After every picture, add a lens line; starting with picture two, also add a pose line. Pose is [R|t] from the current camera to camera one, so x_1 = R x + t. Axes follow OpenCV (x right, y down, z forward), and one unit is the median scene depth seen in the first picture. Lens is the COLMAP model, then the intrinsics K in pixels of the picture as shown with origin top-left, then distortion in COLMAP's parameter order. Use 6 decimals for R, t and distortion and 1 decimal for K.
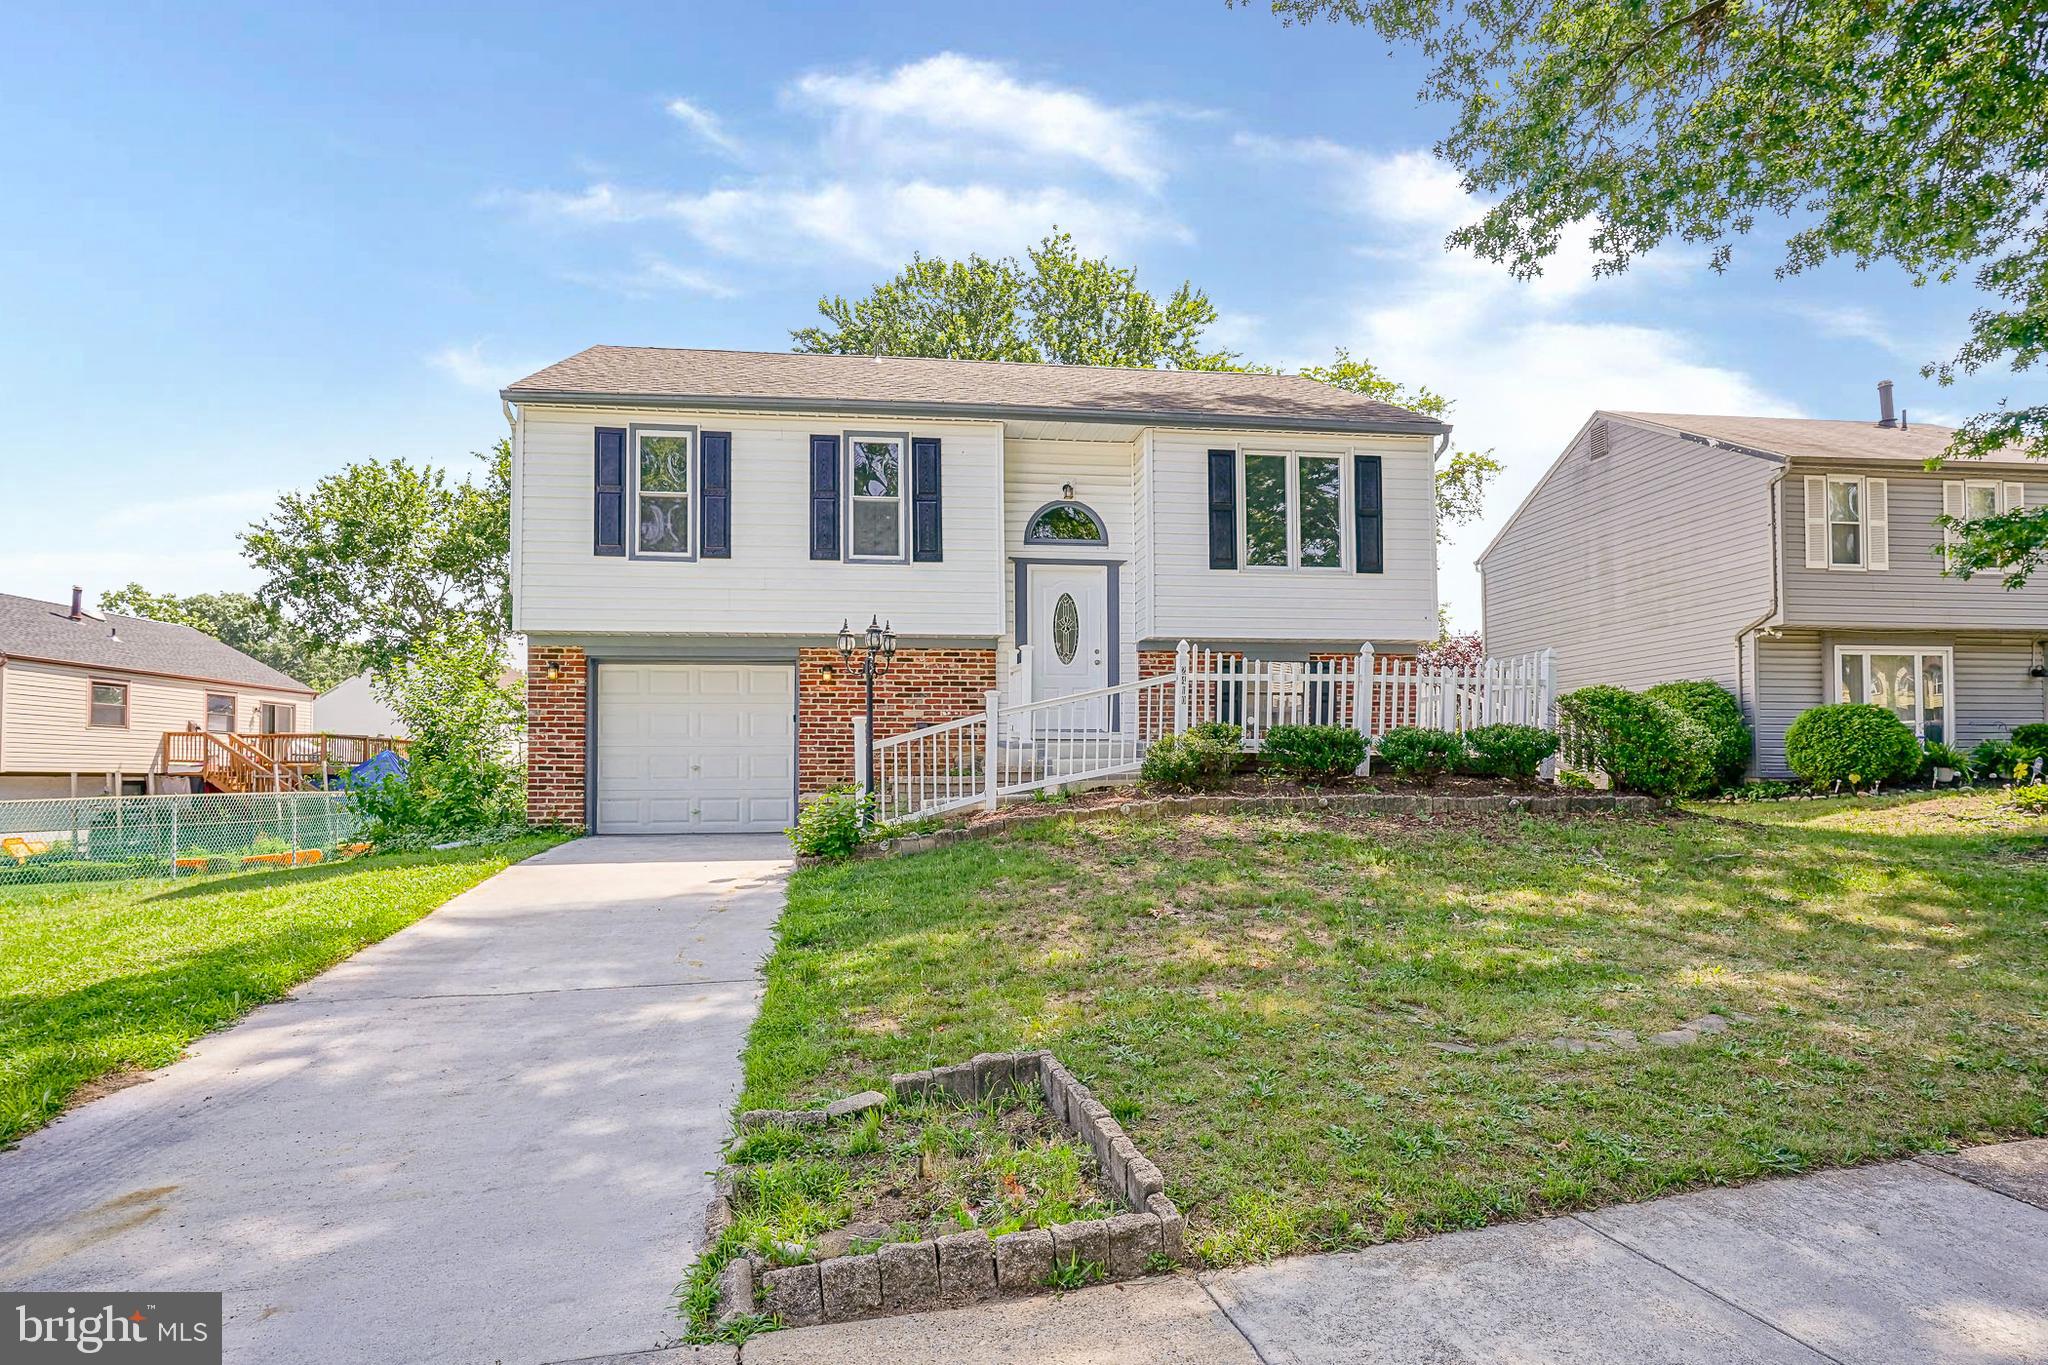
lens RADIAL K [[990.1, 0, 1024.1], [0, 990.1, 731.9], [0, 0, 1]] dist [0.001478, -0.025701]
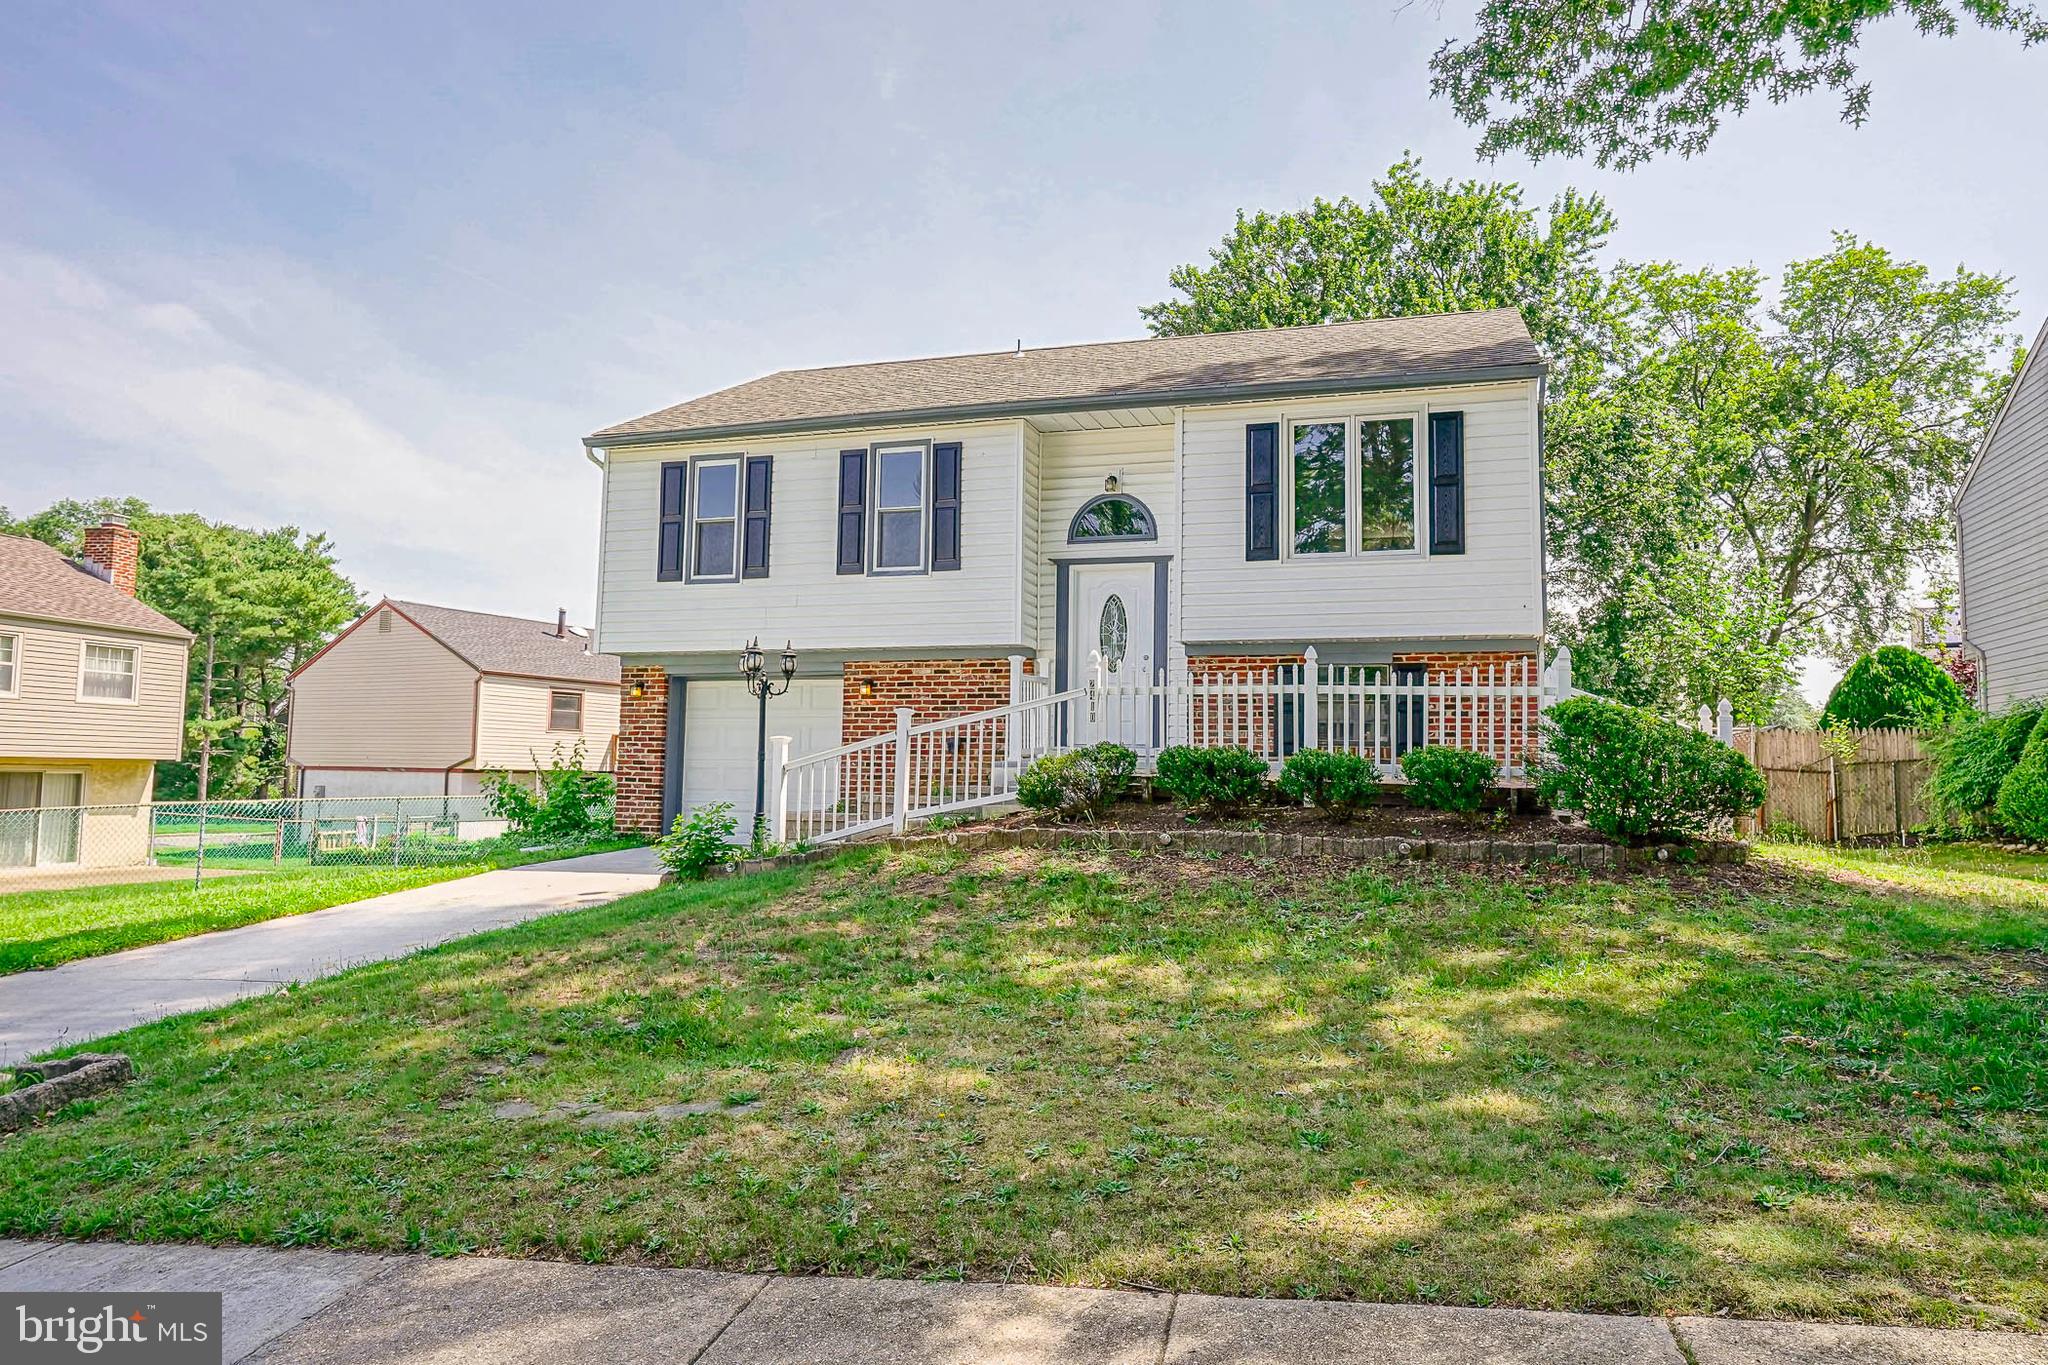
lens RADIAL K [[1049.6, 0, 1024.0], [0, 1049.6, 682.5], [0, 0, 1]] dist [0.000035, 0.000543]
pose [[0.936811, -0.017342, -0.349407, 0.319443], [0.000080, 0.998781, -0.049358, -0.012266], [0.349837, 0.046211, 0.935670, 0.076279]]
